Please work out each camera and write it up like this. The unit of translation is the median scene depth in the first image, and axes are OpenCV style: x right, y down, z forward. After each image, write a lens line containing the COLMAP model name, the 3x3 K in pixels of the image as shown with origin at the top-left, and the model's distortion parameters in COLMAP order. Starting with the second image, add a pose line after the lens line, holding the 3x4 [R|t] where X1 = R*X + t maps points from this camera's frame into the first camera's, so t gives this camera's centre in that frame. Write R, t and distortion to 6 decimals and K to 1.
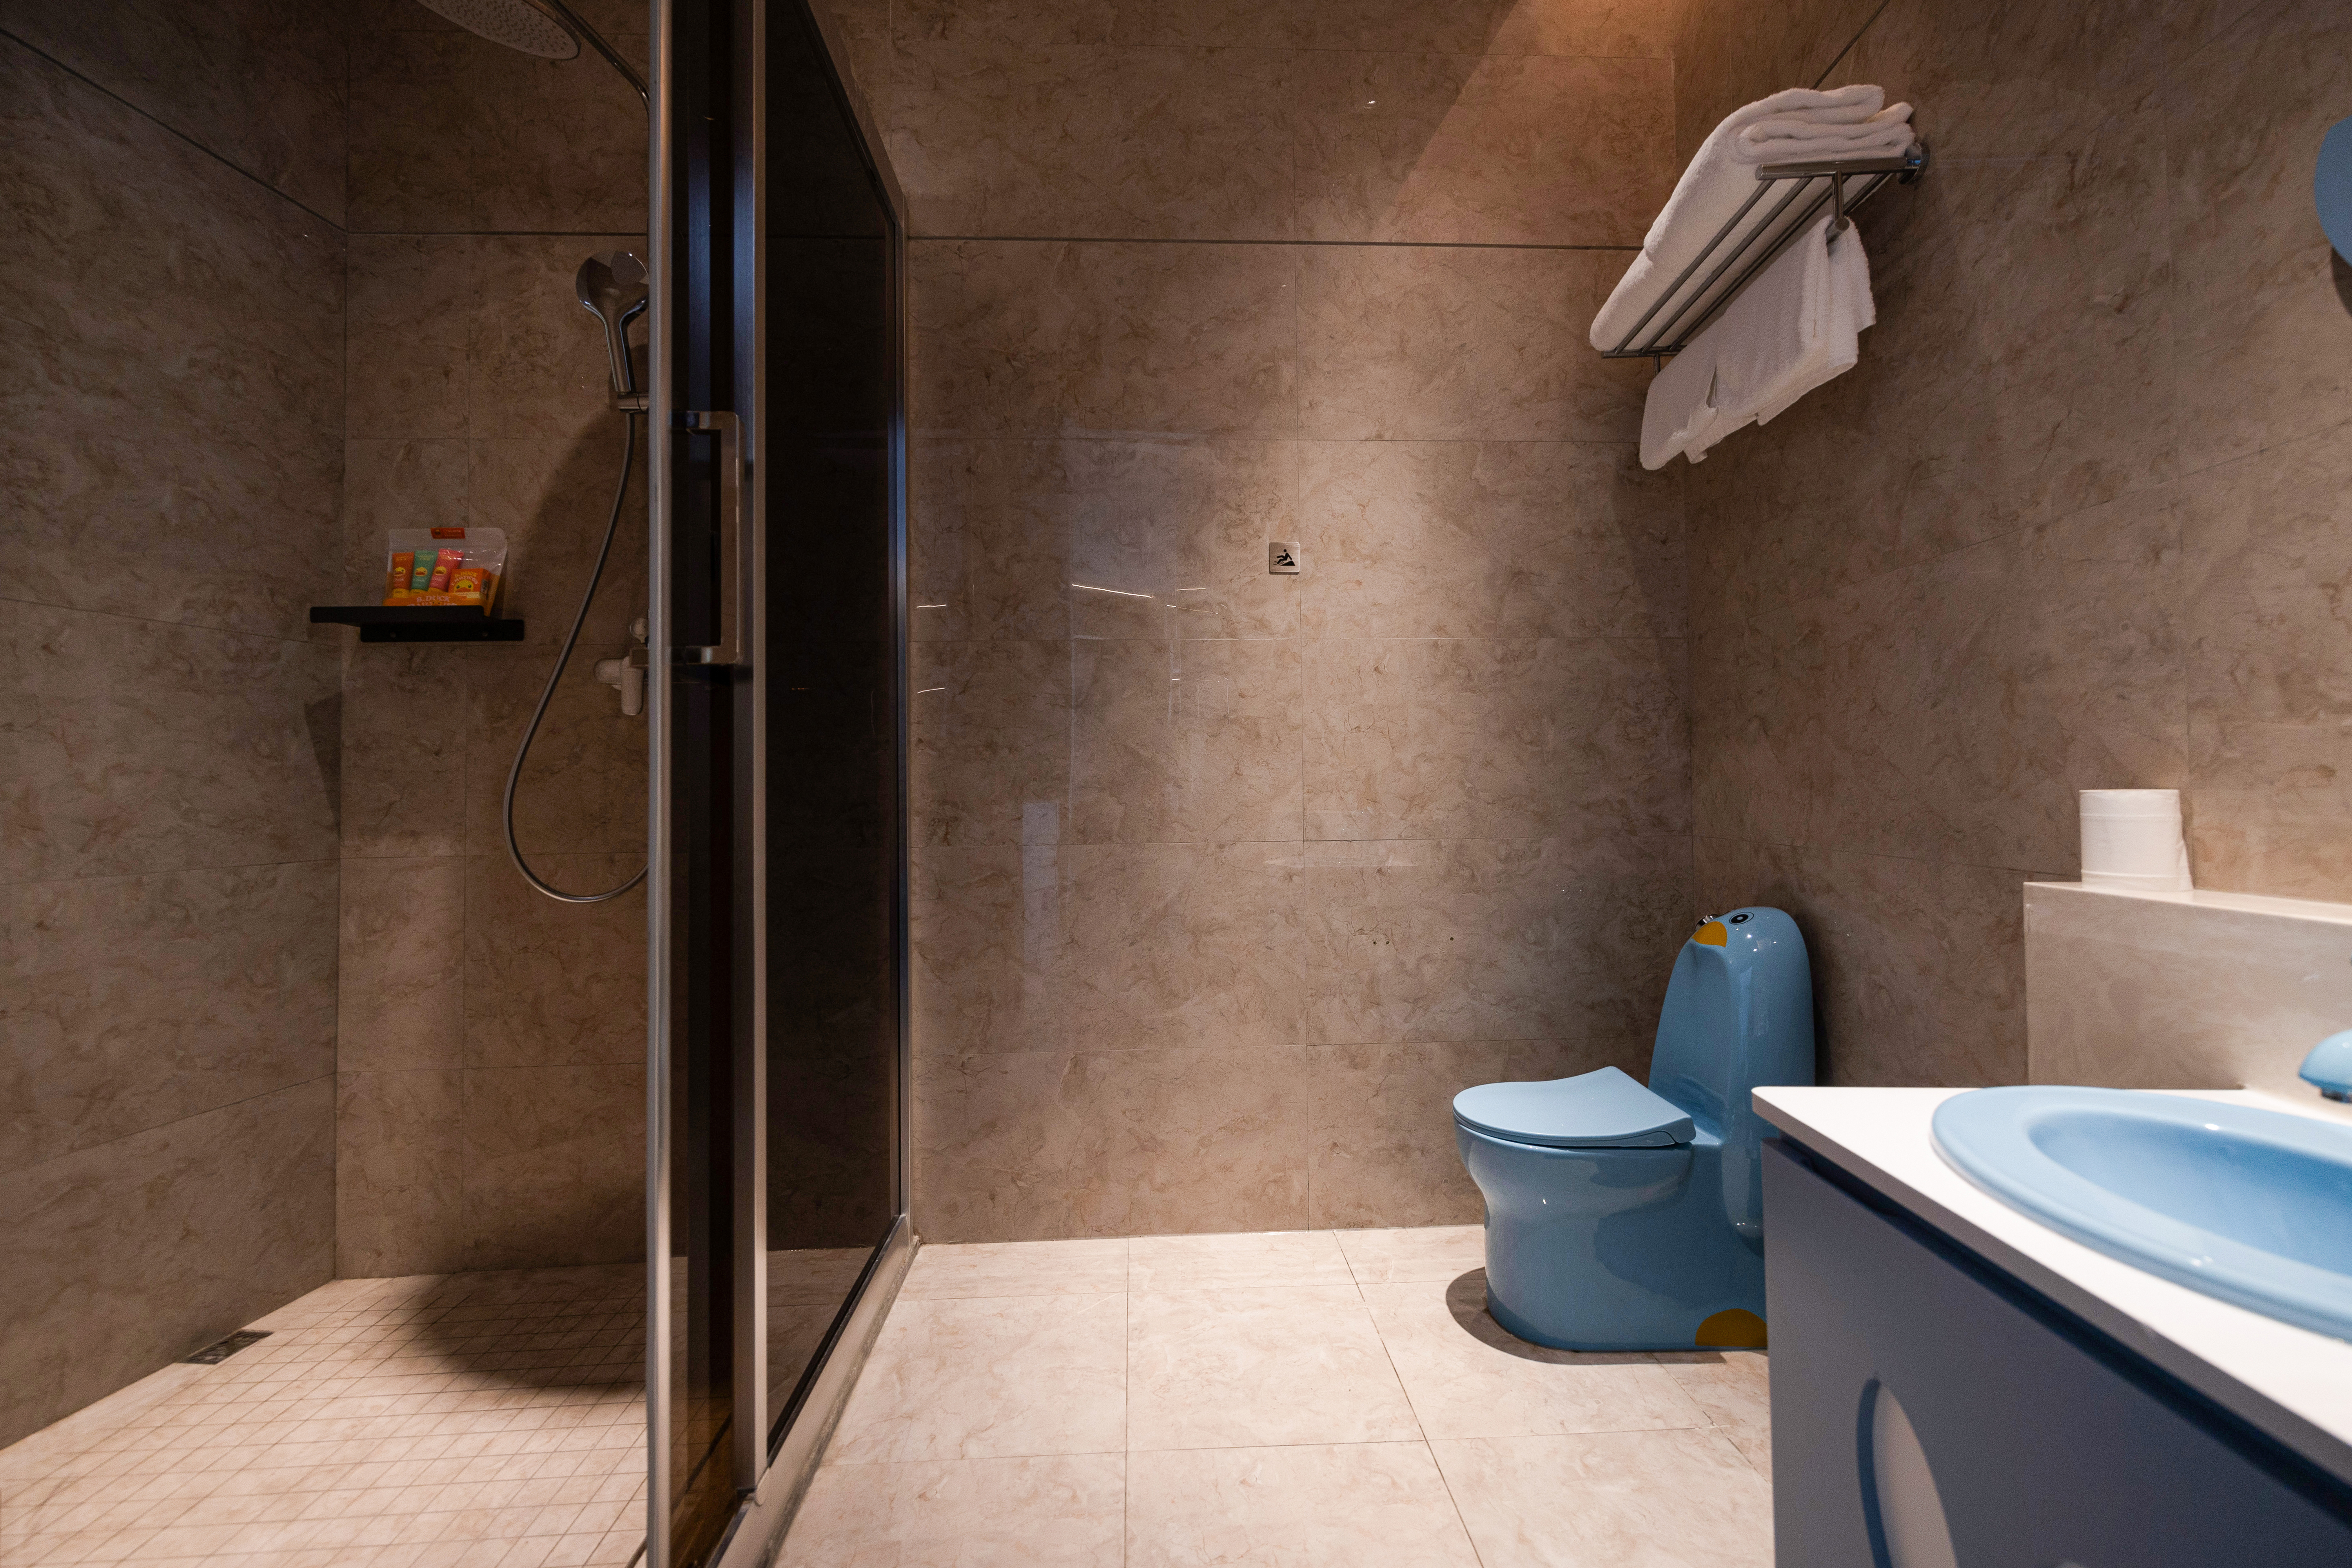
lens RADIAL K [[926.6, 0, 1227.0], [0, 926.6, 784.8], [0, 0, 1]] dist [-0.003065, 0.000162]
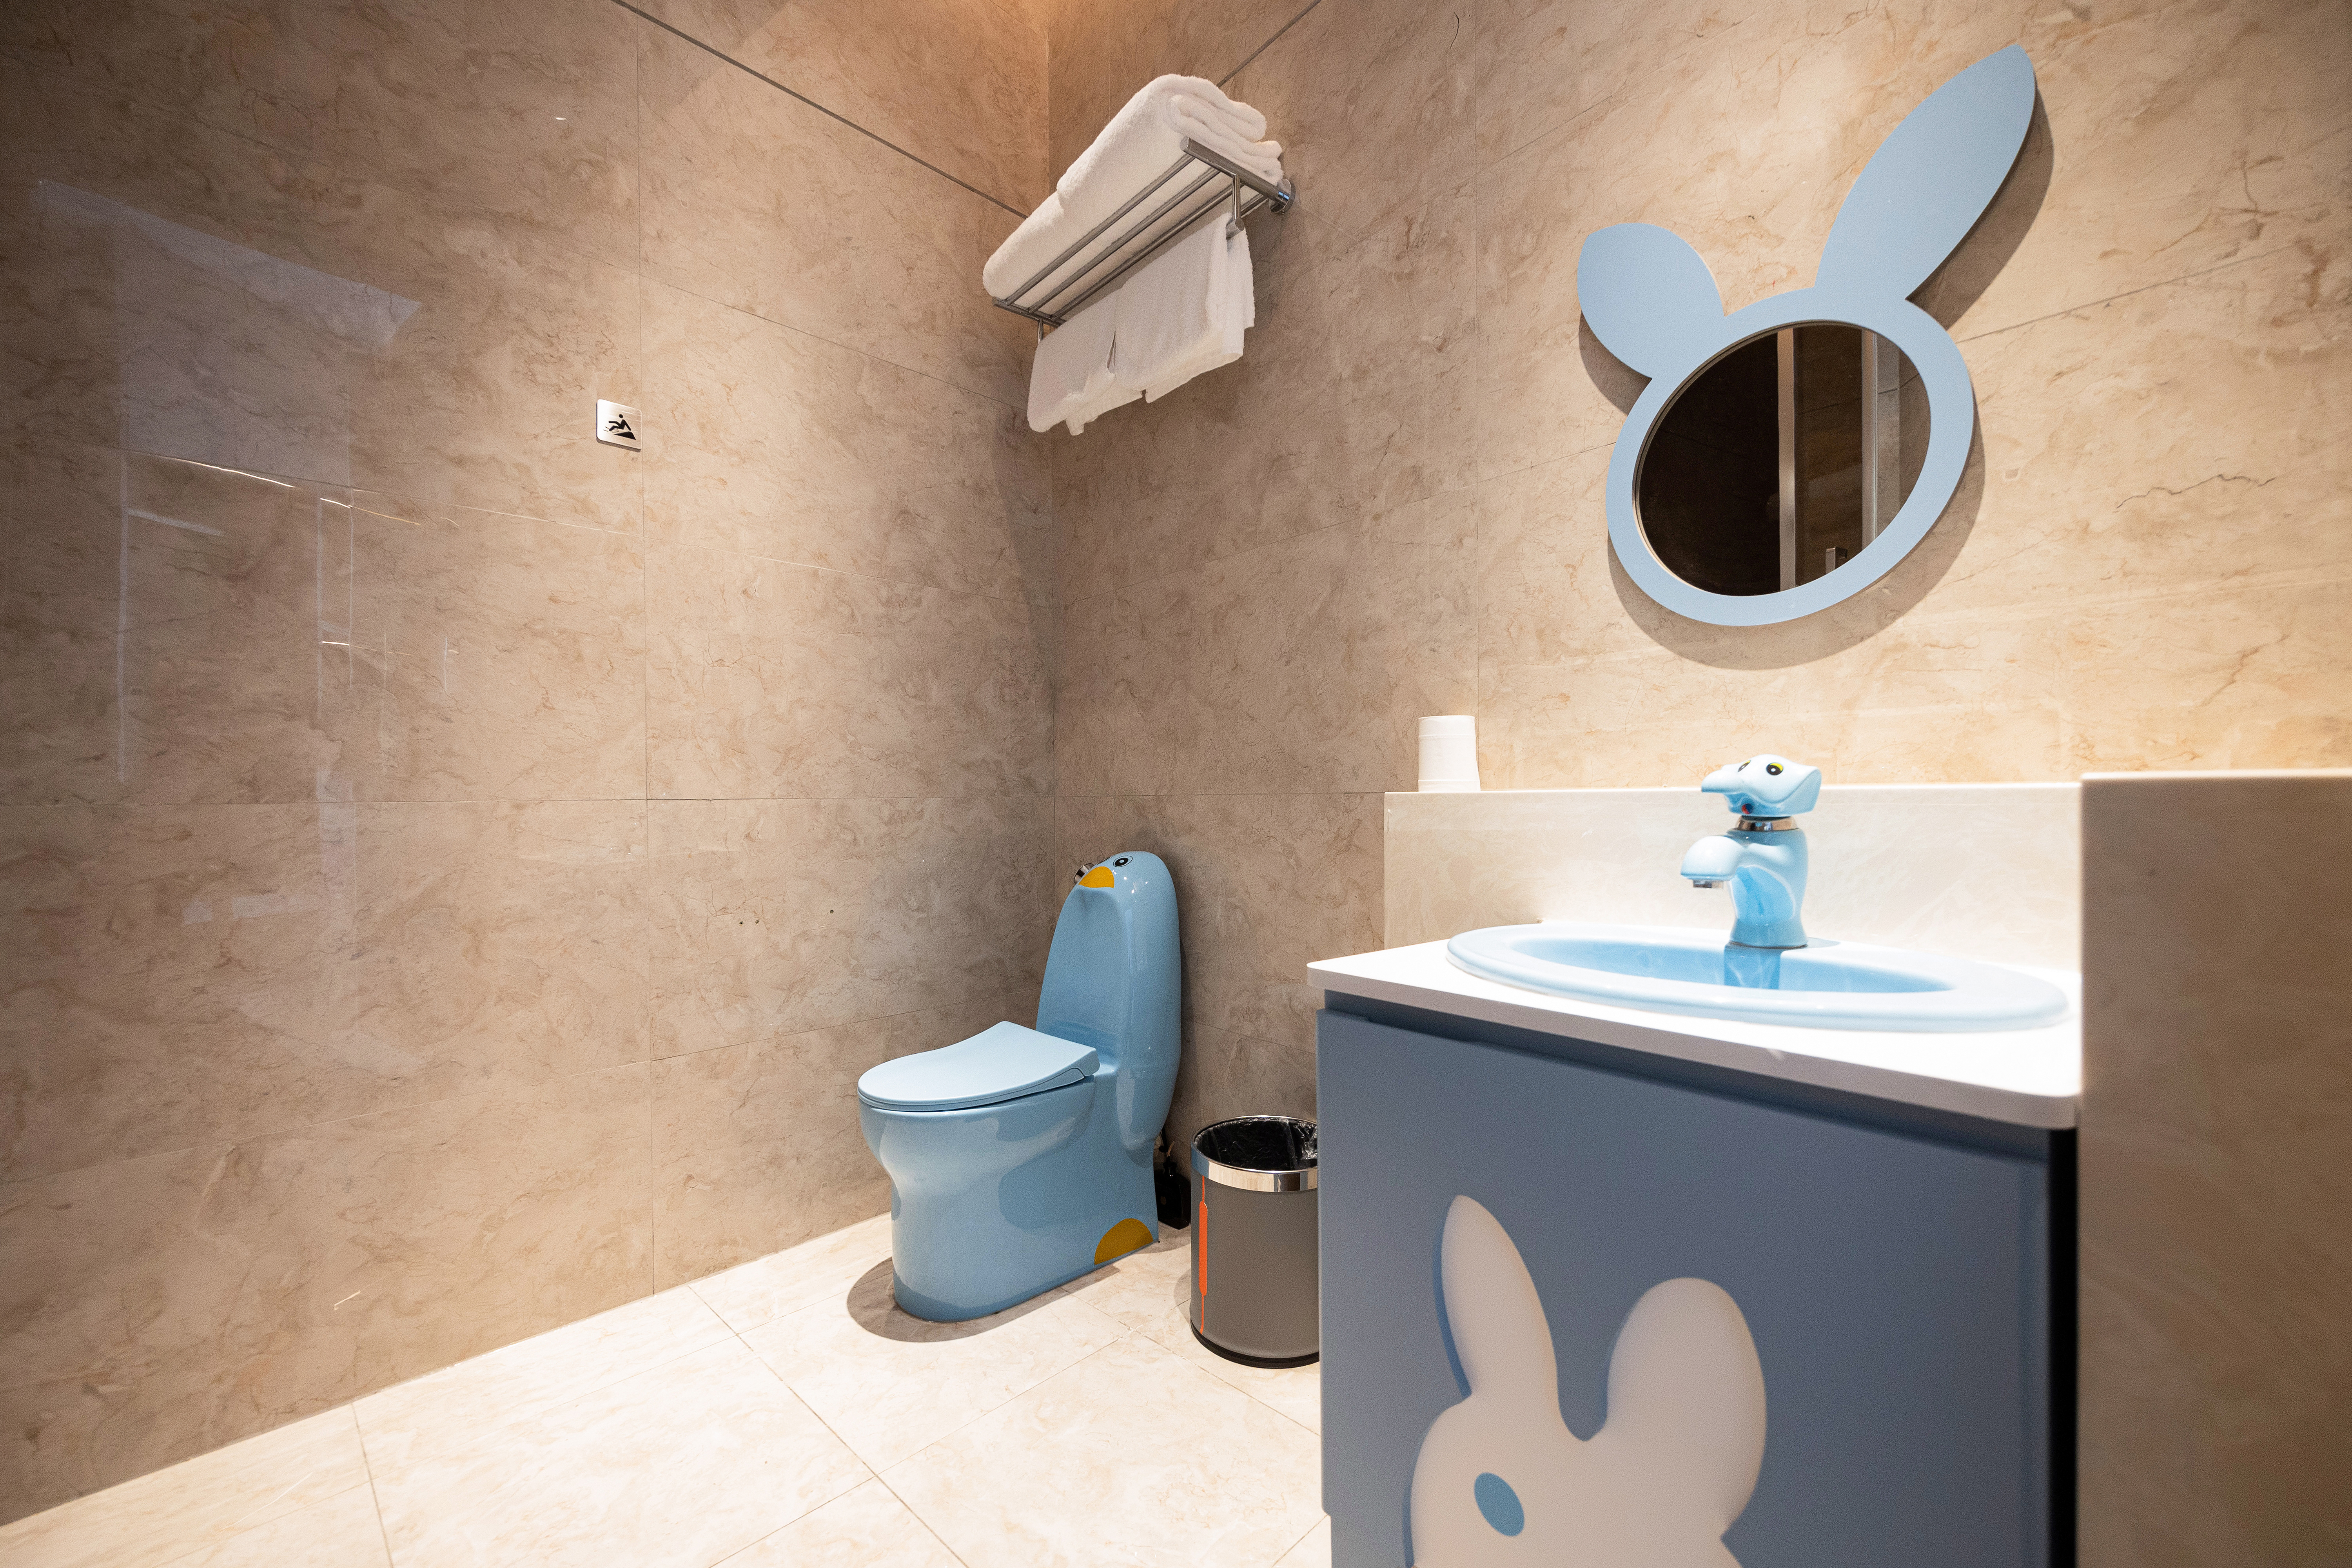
lens RADIAL K [[926.6, 0, 1227.0], [0, 926.6, 784.8], [0, 0, 1]] dist [-0.003065, 0.000162]
pose [[0.759638, -0.009217, 0.650280, -0.059212], [0.000308, 0.999905, 0.013813, 0.041875], [-0.650345, -0.010293, 0.759569, 0.102472]]
